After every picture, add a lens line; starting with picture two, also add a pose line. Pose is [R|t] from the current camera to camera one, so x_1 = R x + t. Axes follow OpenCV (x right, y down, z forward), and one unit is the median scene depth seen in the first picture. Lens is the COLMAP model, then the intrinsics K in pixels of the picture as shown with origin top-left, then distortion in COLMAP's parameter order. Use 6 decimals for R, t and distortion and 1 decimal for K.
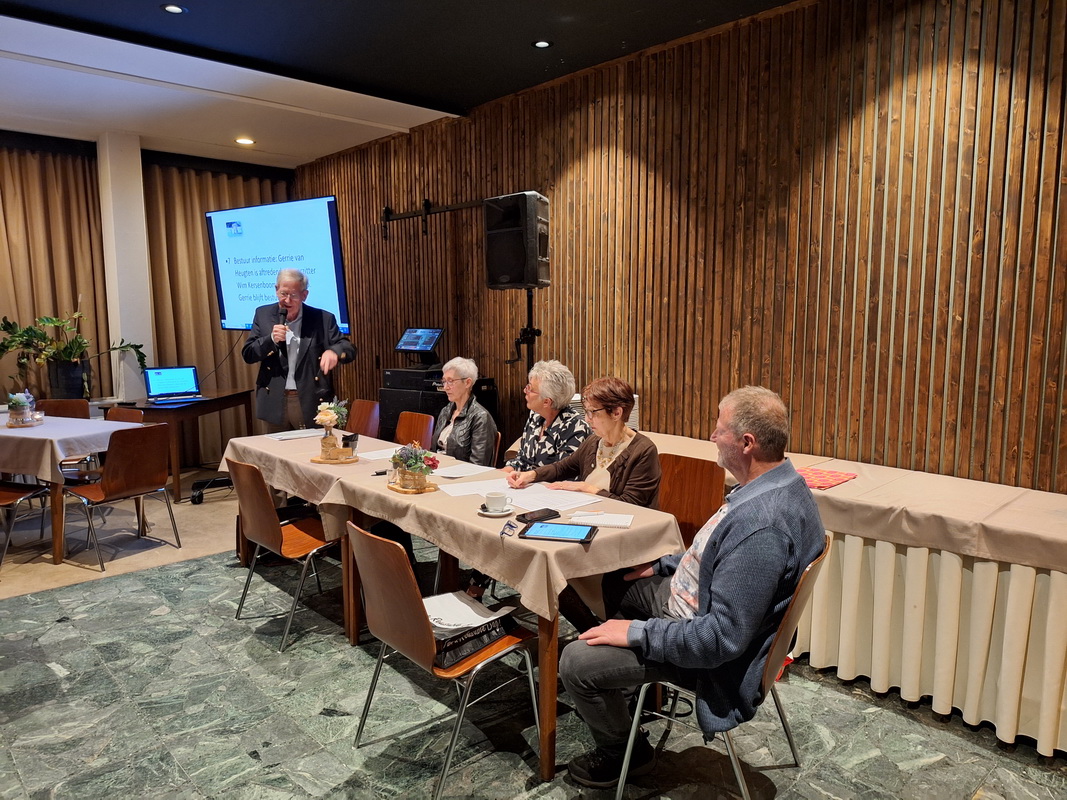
lens RADIAL K [[746.1, 0, 533.5], [0, 746.1, 400.0], [0, 0, 1]] dist [0.137308, -0.214113]
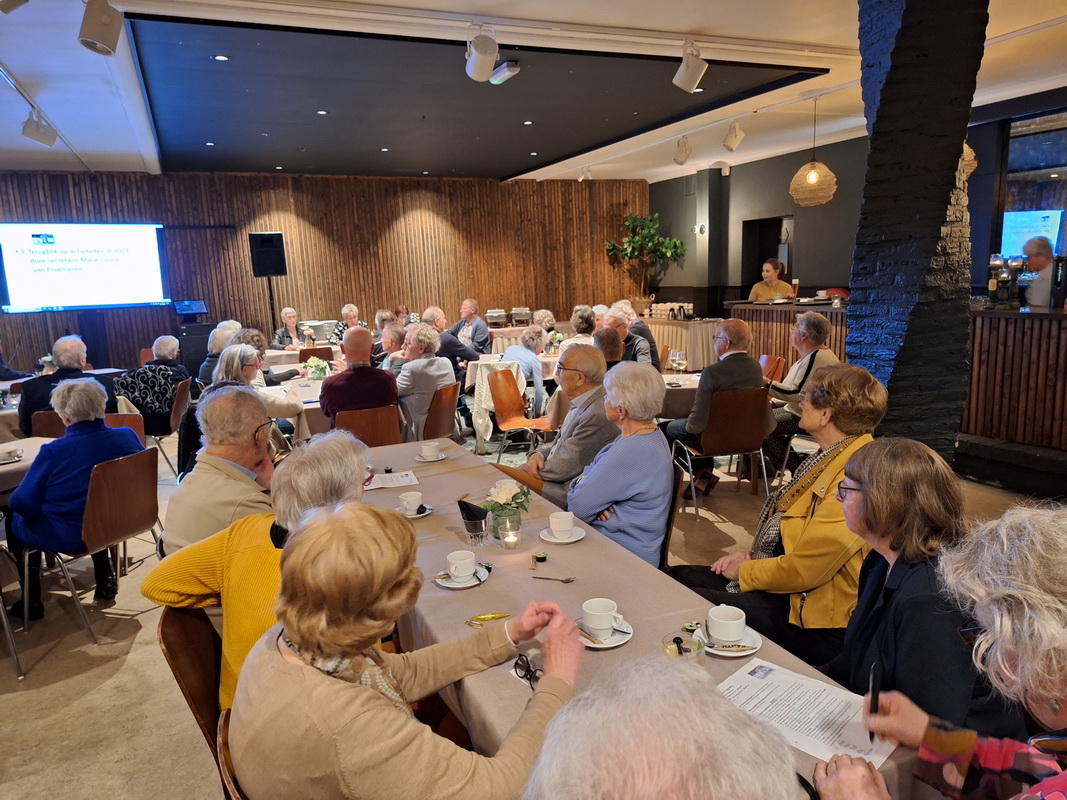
lens RADIAL K [[725.7, 0, 533.2], [0, 725.7, 418.7], [0, 0, 1]] dist [0.047422, -0.060763]
pose [[0.293660, -0.195435, 0.935718, -2.046237], [0.150489, 0.976123, 0.156645, 0.033904], [-0.943990, 0.094815, 0.316059, -0.339497]]
